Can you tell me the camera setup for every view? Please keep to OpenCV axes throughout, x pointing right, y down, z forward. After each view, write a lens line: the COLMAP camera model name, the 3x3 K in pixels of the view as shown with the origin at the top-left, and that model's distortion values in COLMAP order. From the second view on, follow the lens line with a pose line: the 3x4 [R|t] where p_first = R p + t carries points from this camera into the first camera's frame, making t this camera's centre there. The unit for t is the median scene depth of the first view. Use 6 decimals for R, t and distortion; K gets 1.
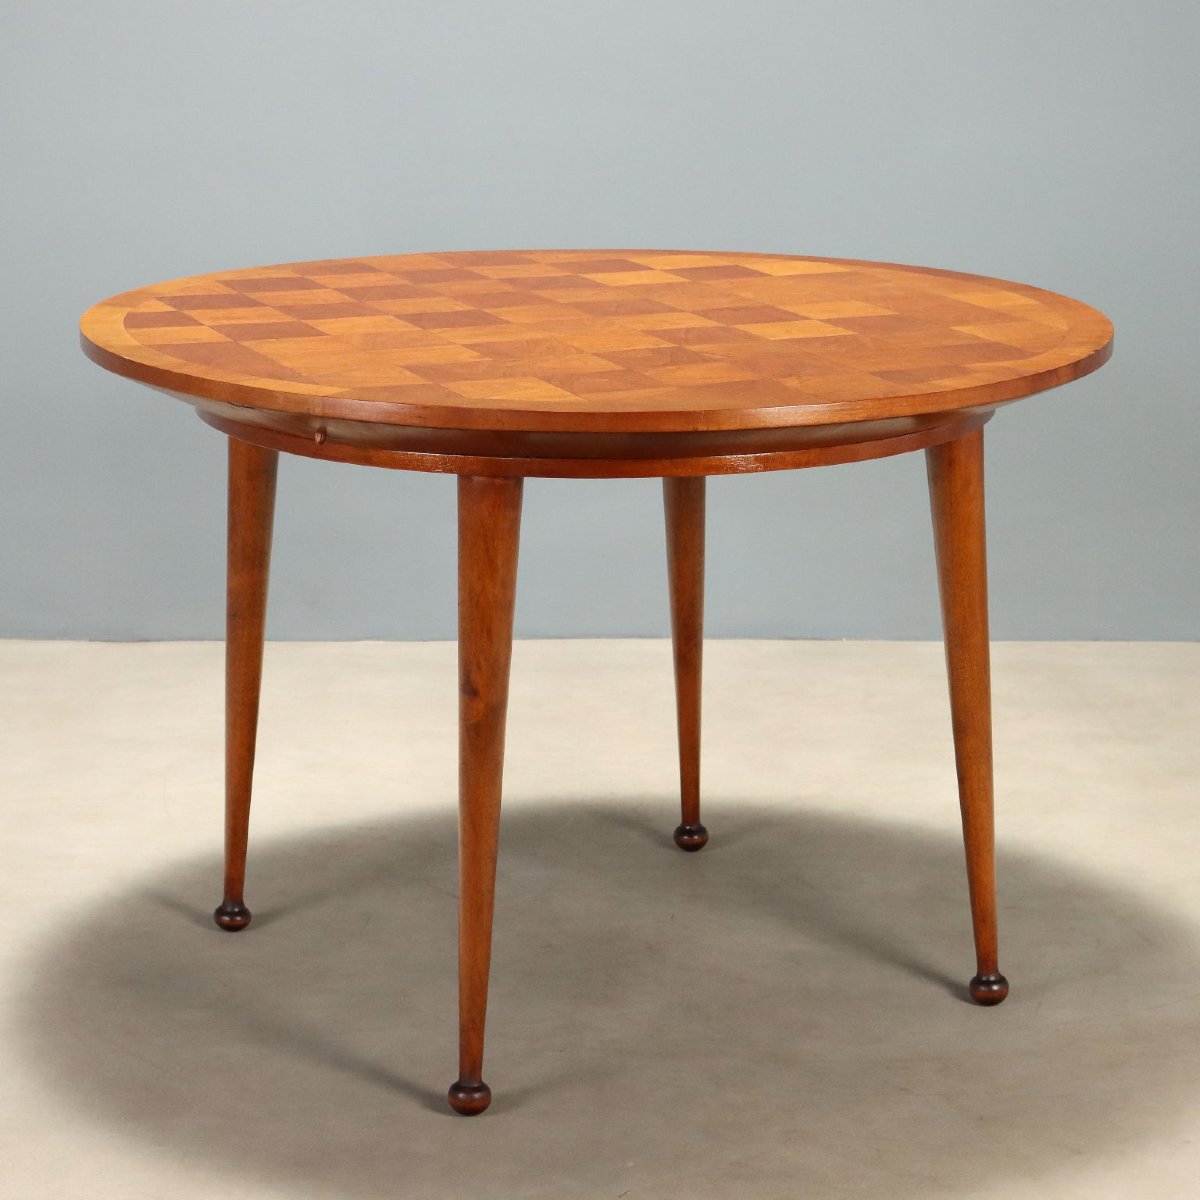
lens RADIAL K [[2788.3, 0, 601.1], [0, 2788.3, 599.3], [0, 0, 1]] dist [-0.076169, 0.000000]
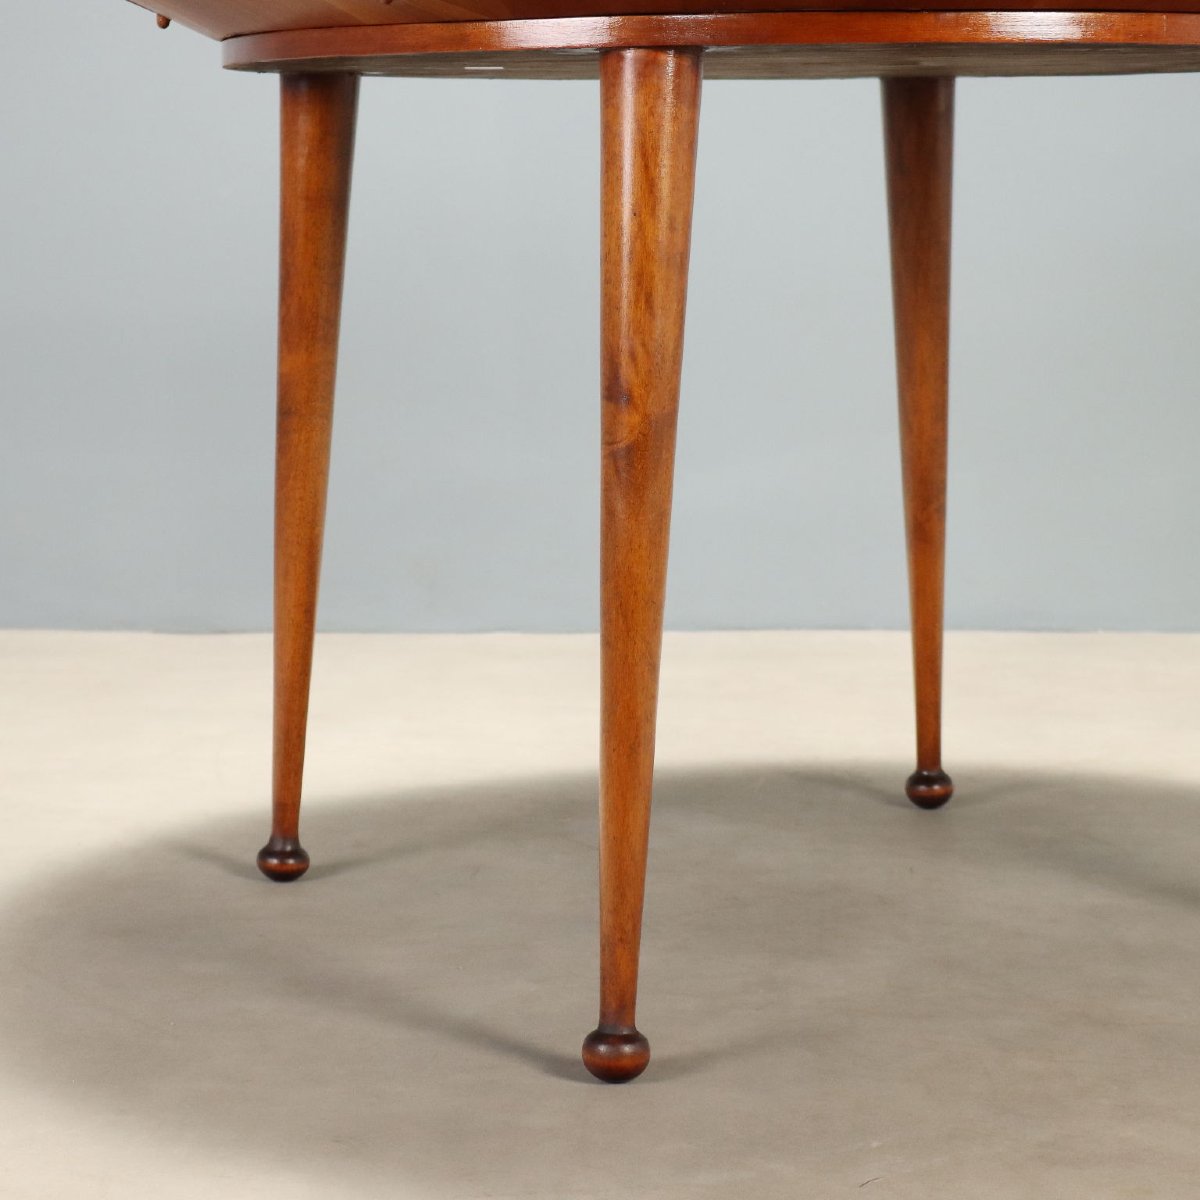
lens RADIAL K [[2788.3, 0, 597.9], [0, 2788.3, 598.8], [0, 0, 1]] dist [-0.076169, 0.000000]
pose [[0.998193, -0.000595, -0.060086, -0.011556], [-0.004817, 0.995940, -0.089886, 0.116856], [0.059896, 0.090013, 0.994138, 0.315970]]
